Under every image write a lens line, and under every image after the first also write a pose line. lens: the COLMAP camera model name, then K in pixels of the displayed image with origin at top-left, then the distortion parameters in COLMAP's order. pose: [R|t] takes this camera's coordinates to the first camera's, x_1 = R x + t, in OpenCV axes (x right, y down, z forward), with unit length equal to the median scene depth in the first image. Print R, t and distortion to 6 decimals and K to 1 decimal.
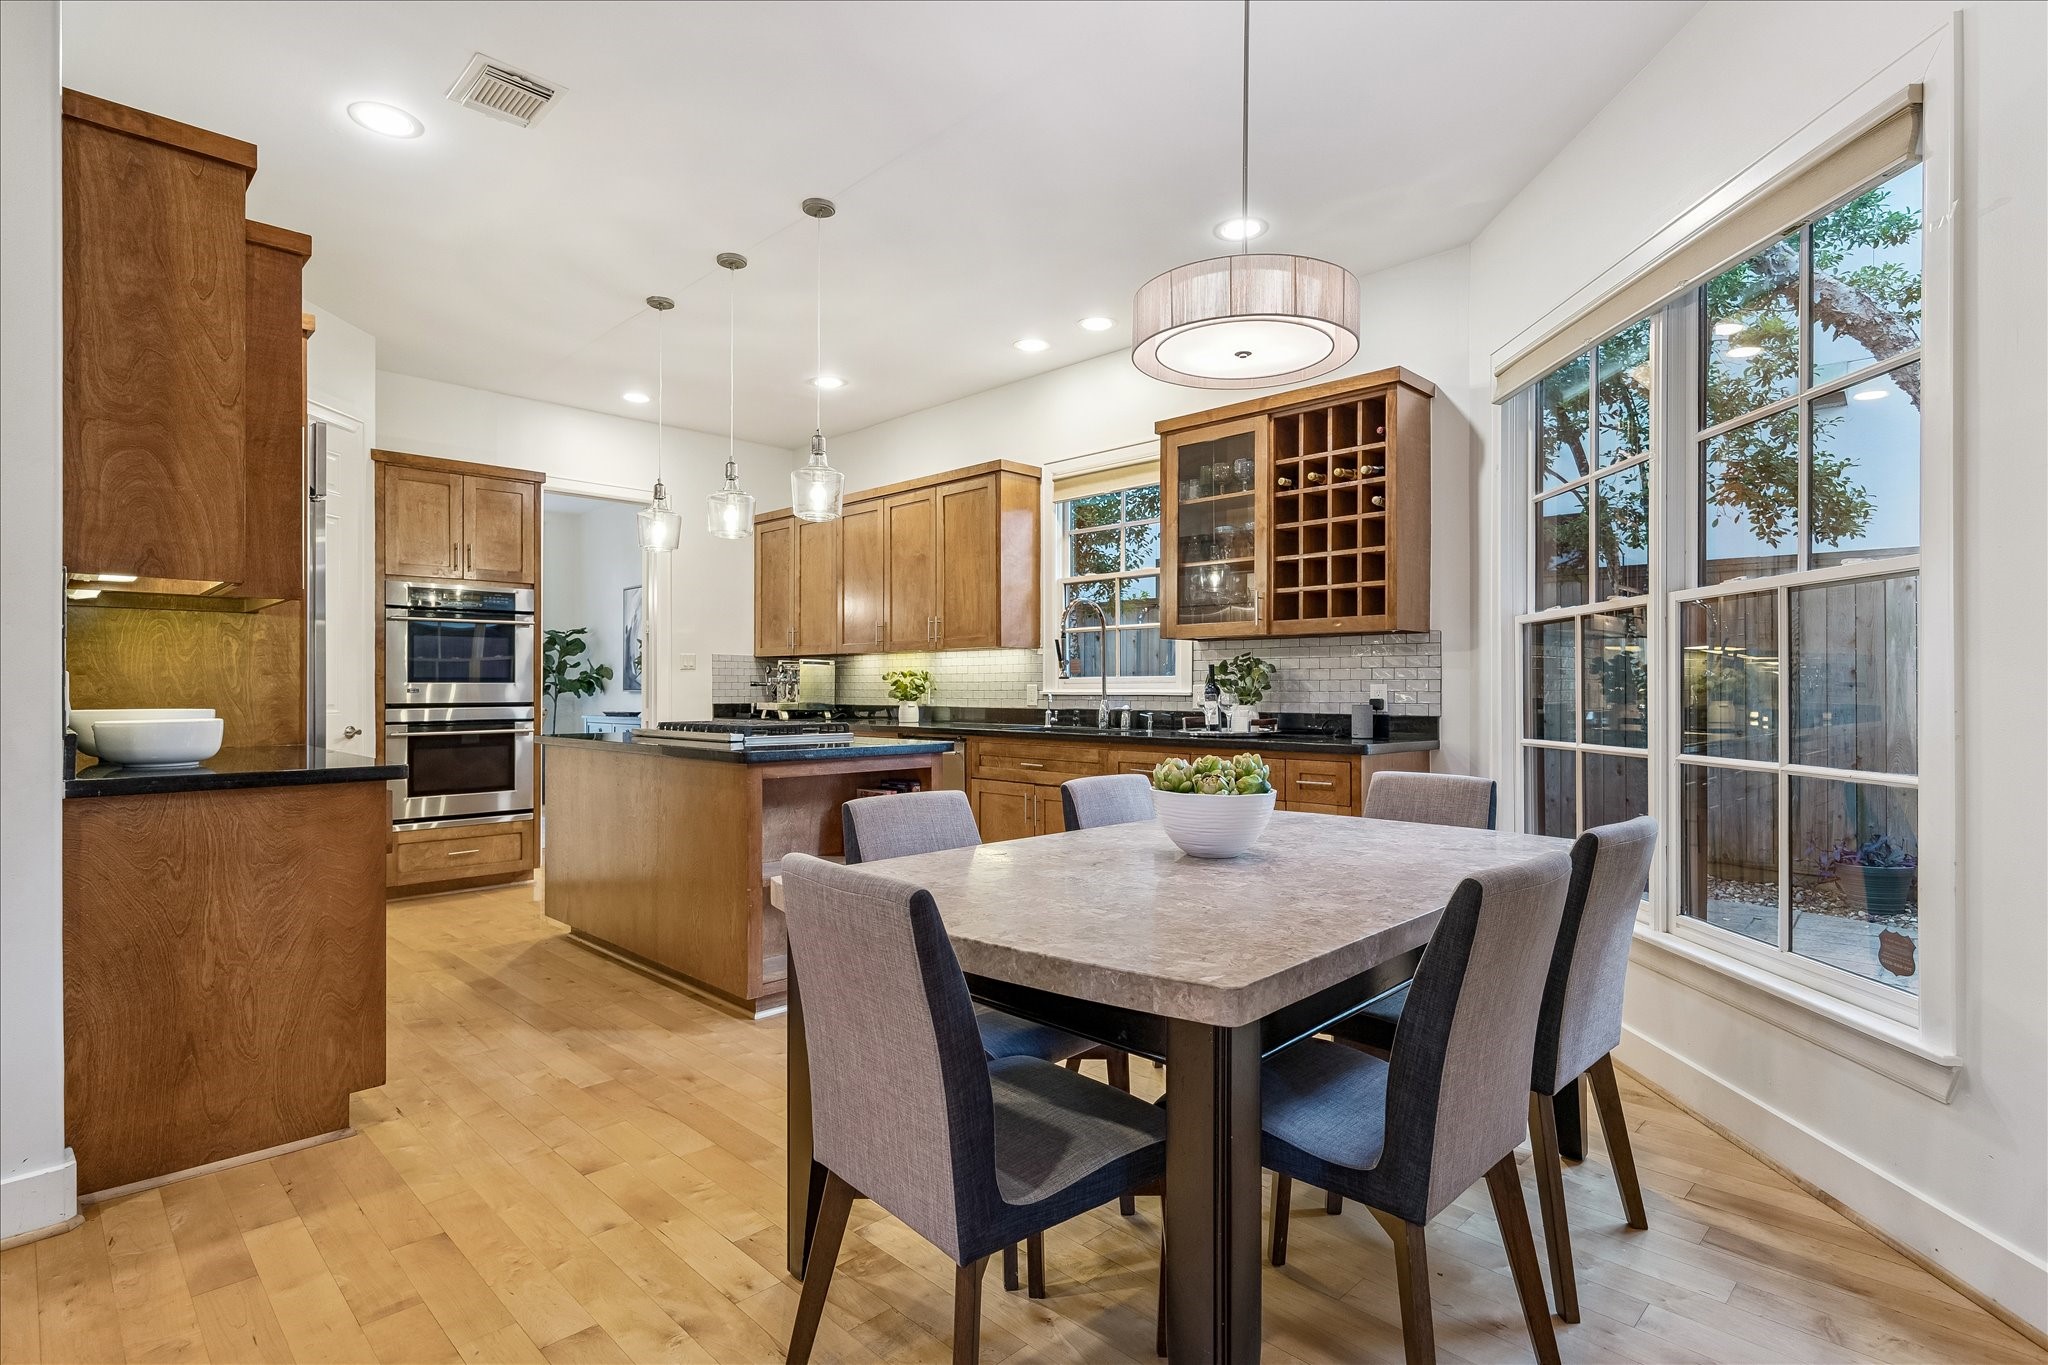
lens RADIAL K [[787.3, 0, 1028.0], [0, 787.3, 680.5], [0, 0, 1]] dist [-0.001375, -0.000093]
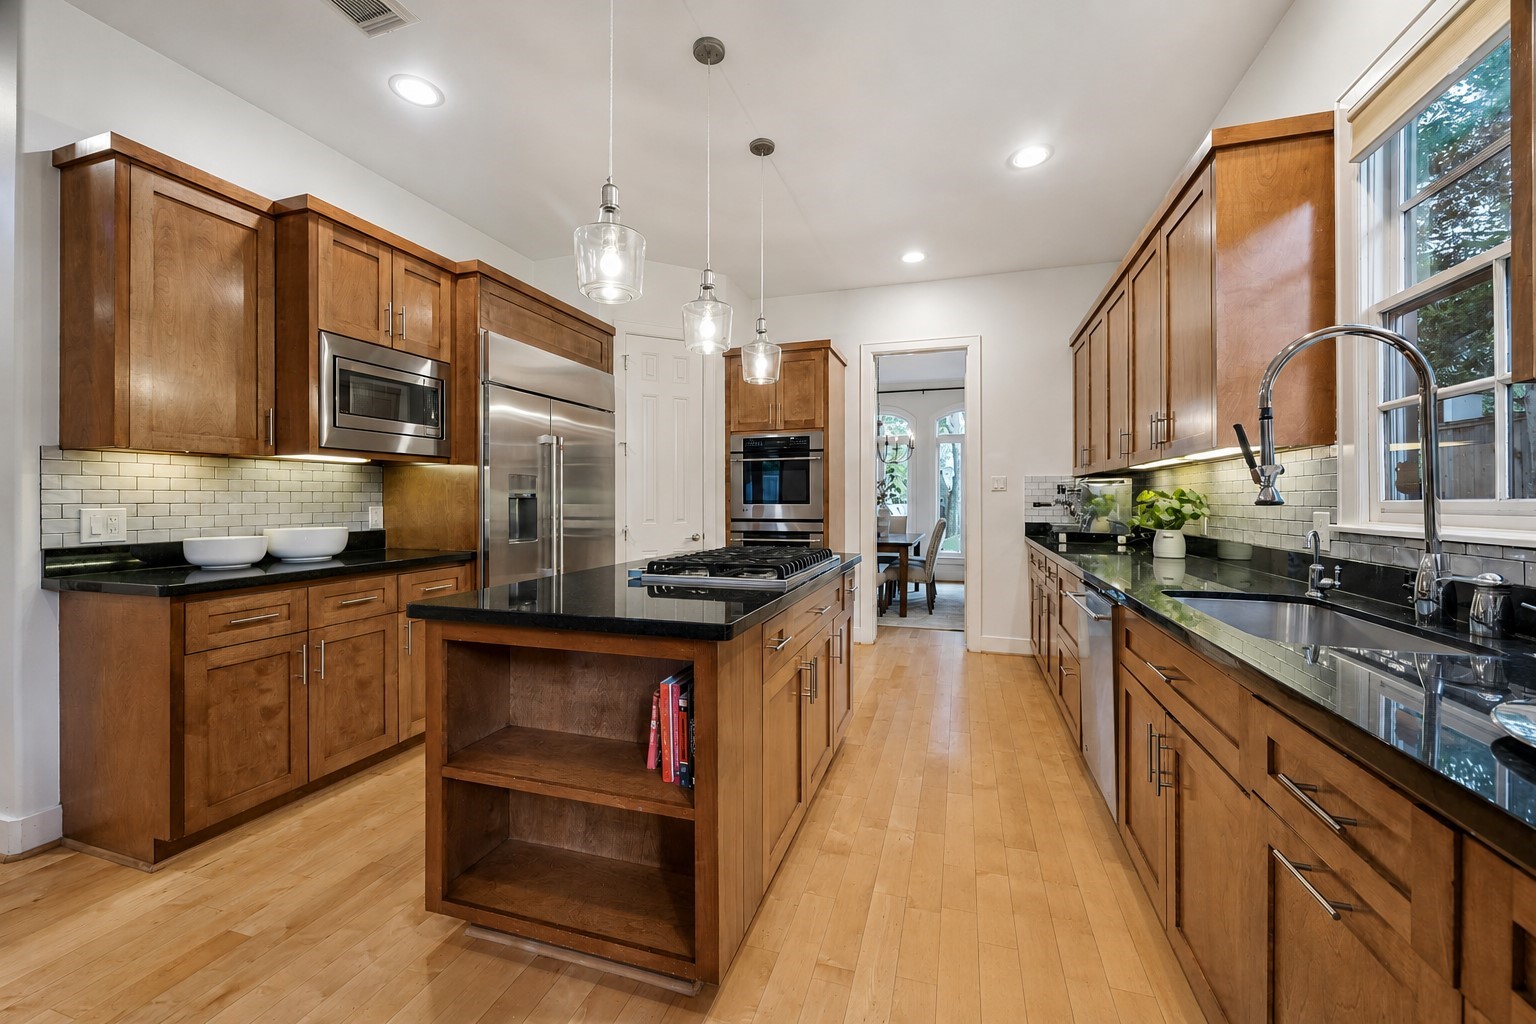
lens RADIAL K [[590.4, 0, 761.3], [0, 590.4, 503.7], [0, 0, 1]] dist [-0.001375, -0.000093]
pose [[0.531505, 0.002912, -0.847050, 0.235067], [0.004233, 0.999972, 0.006094, -0.007162], [0.847044, -0.006824, 0.531478, 0.699794]]
